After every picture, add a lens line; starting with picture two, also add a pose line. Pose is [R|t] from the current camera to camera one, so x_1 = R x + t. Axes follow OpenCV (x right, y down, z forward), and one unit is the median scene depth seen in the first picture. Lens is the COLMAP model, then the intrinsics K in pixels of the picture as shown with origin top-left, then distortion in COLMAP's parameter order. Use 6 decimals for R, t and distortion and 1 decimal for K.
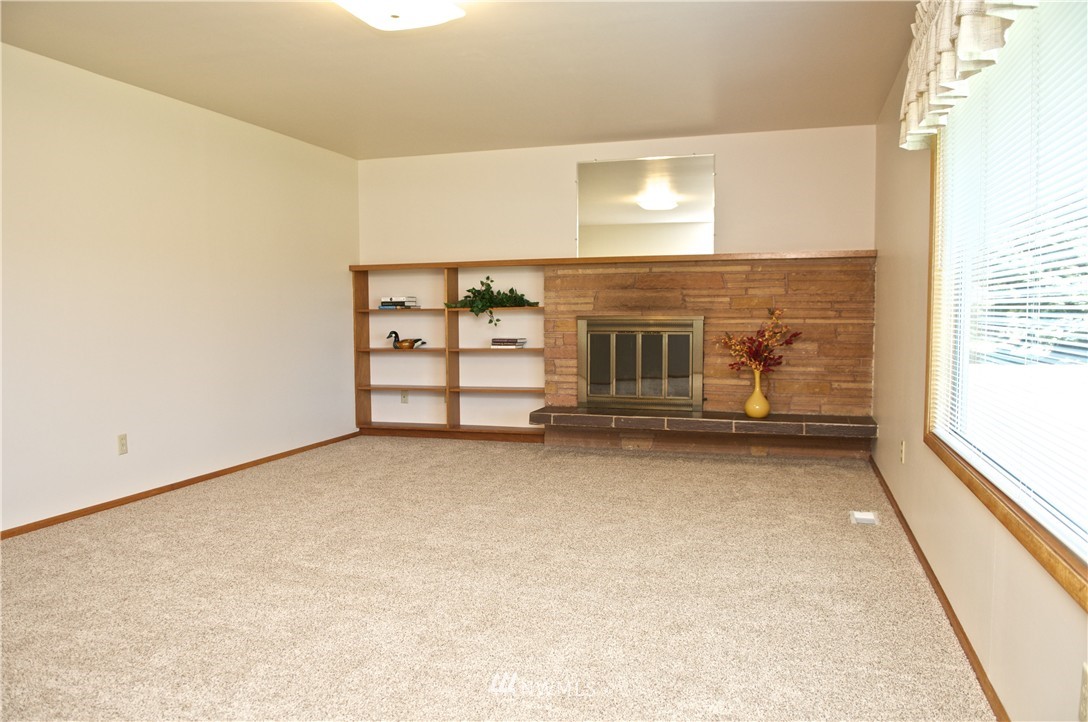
lens RADIAL K [[809.3, 0, 544.7], [0, 809.3, 364.4], [0, 0, 1]] dist [-0.028648, -0.023705]
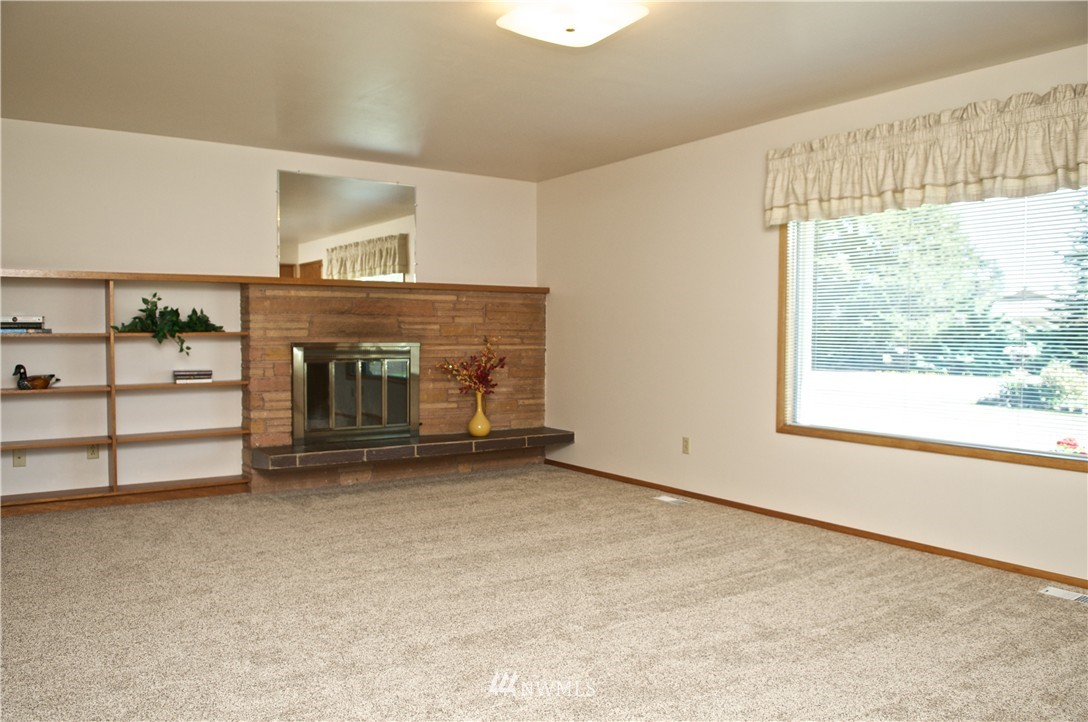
lens RADIAL K [[809.3, 0, 544.0], [0, 809.3, 356.6], [0, 0, 1]] dist [-0.028648, -0.023705]
pose [[0.613820, -0.014342, 0.789316, -0.502865], [0.046114, 0.998779, -0.017713, -0.016580], [-0.788098, 0.047271, 0.613732, 0.242841]]
